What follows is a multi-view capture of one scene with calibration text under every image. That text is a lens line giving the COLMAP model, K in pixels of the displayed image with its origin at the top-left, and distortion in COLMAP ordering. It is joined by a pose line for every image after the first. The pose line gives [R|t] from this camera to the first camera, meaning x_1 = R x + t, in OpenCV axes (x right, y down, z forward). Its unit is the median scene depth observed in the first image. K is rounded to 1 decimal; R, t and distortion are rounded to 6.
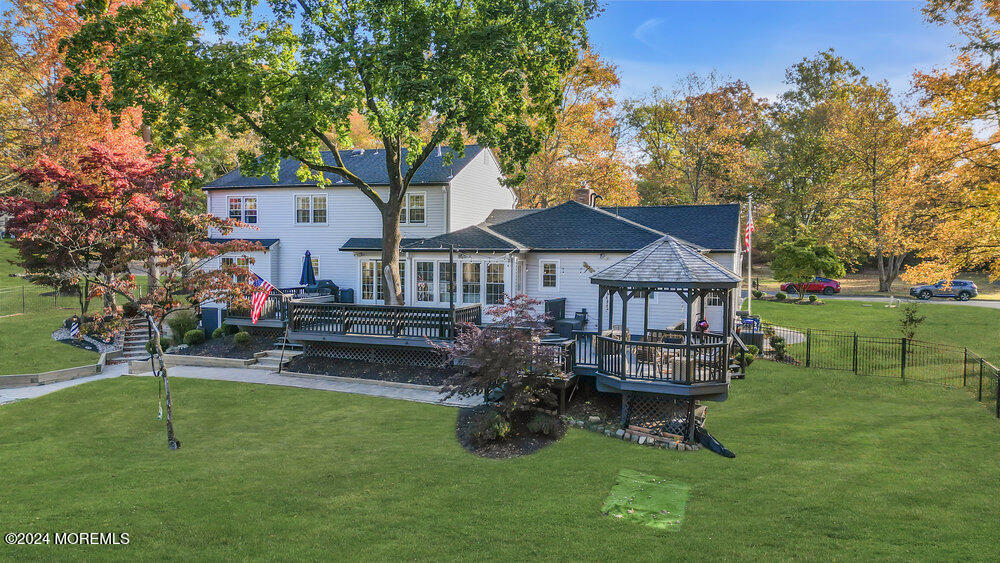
lens RADIAL K [[700.5, 0, 500.0], [0, 700.5, 281.5], [0, 0, 1]] dist [0.111594, -0.126210]
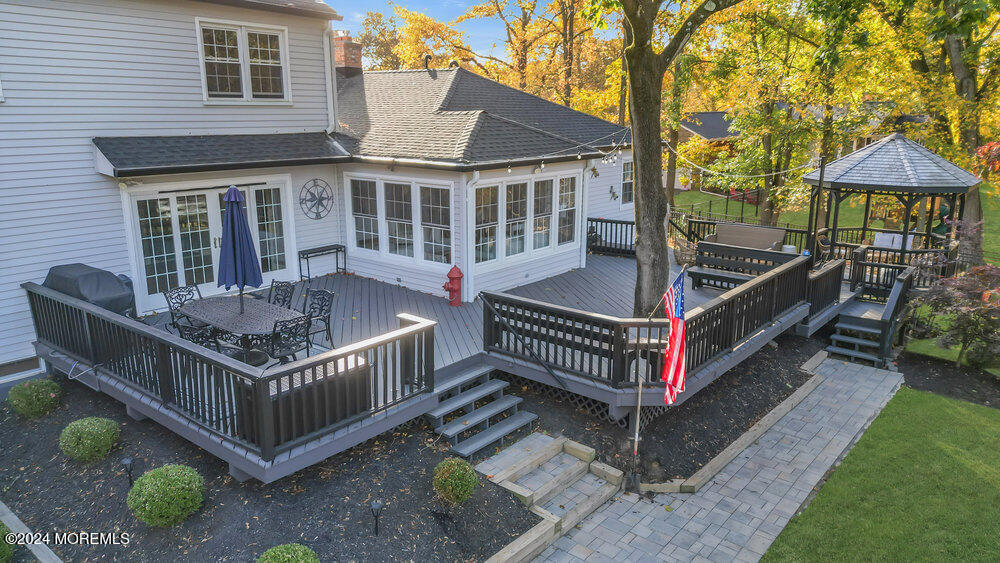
lens RADIAL K [[700.5, 0, 500.0], [0, 700.5, 281.5], [0, 0, 1]] dist [0.111594, -0.126210]
pose [[0.326662, -0.223422, 0.918354, -0.501139], [0.054357, 0.974491, 0.217744, -0.059917], [-0.943577, -0.021210, 0.330474, 0.698639]]
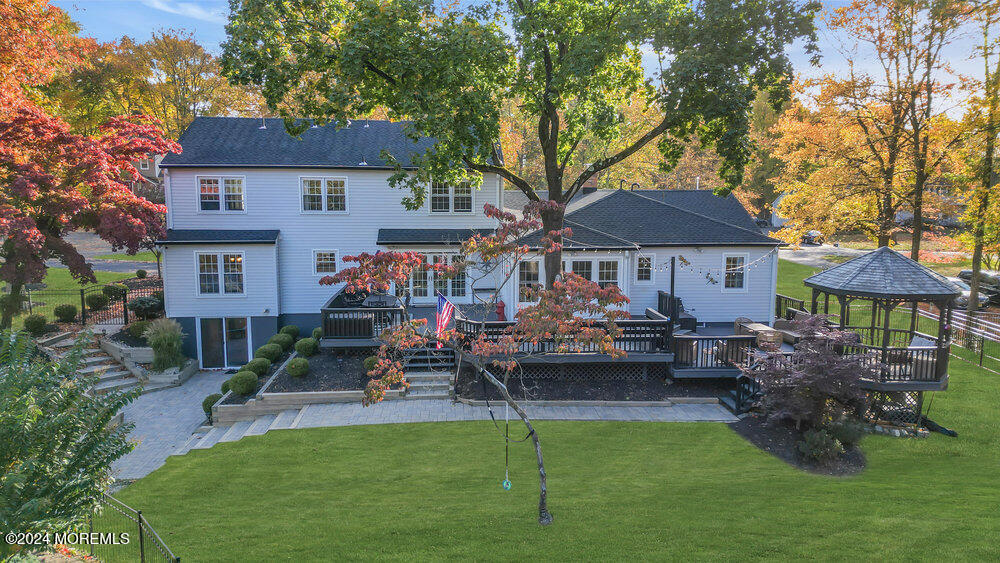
lens RADIAL K [[700.5, 0, 500.0], [0, 700.5, 281.5], [0, 0, 1]] dist [0.111594, -0.126210]
pose [[0.907615, -0.050489, 0.416757, -0.450089], [0.022307, 0.997139, 0.072222, -0.057571], [-0.419212, -0.056253, 0.906144, 0.148980]]
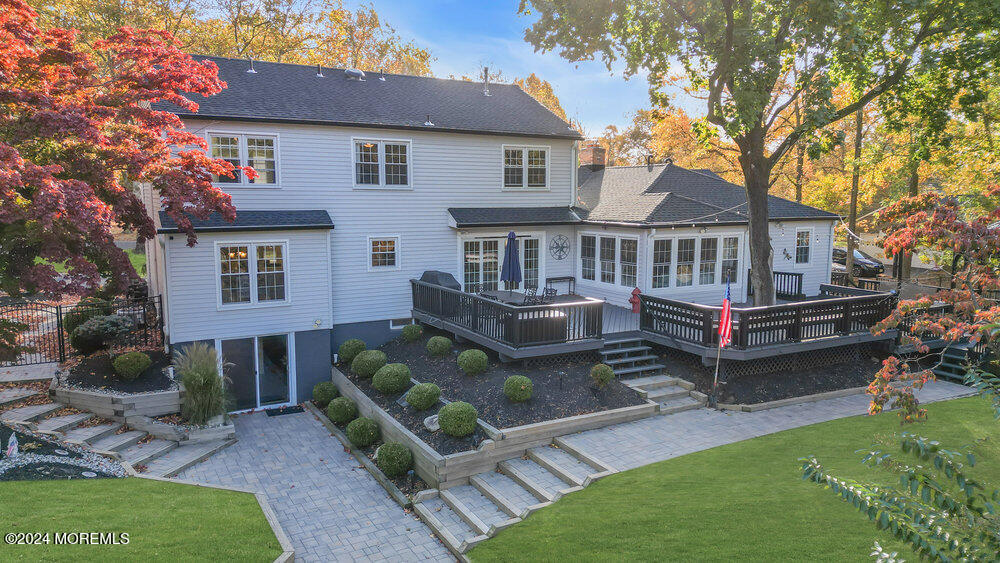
lens RADIAL K [[700.5, 0, 500.0], [0, 700.5, 281.5], [0, 0, 1]] dist [0.111594, -0.126210]
pose [[0.654618, -0.093575, 0.750146, -0.709611], [0.044670, 0.995363, 0.085183, -0.047566], [-0.754639, -0.022254, 0.655763, 0.522067]]
